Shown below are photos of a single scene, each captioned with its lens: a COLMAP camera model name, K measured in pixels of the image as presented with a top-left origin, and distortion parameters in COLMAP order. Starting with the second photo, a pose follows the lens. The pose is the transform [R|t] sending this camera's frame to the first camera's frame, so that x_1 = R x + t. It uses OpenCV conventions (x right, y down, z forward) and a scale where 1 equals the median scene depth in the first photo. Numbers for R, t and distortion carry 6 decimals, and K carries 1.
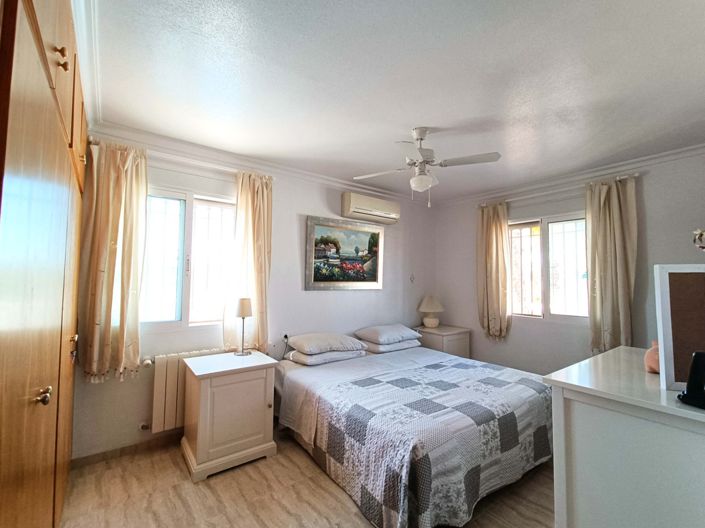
lens RADIAL K [[314.6, 0, 354.3], [0, 314.6, 264.0], [0, 0, 1]] dist [0.002454, -0.002042]
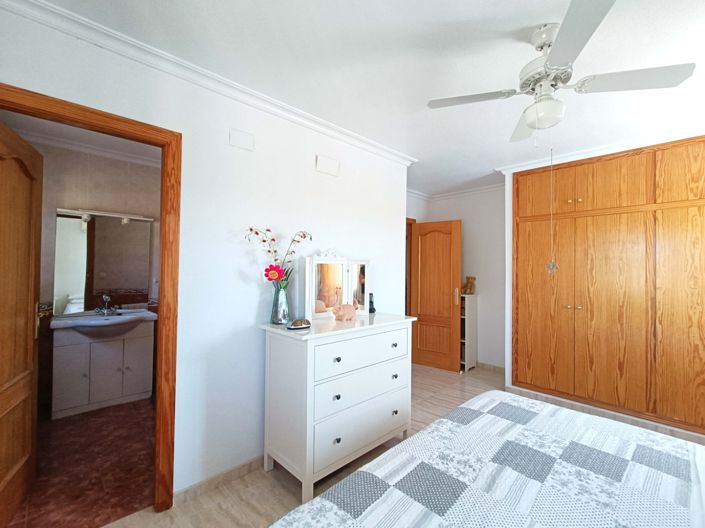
lens RADIAL K [[314.6, 0, 354.3], [0, 314.6, 264.0], [0, 0, 1]] dist [0.002454, -0.002042]
pose [[-0.991875, -0.024220, -0.124887, 0.583601], [-0.015590, 0.997452, -0.069623, 0.080289], [0.126255, -0.067111, -0.989725, 1.372943]]
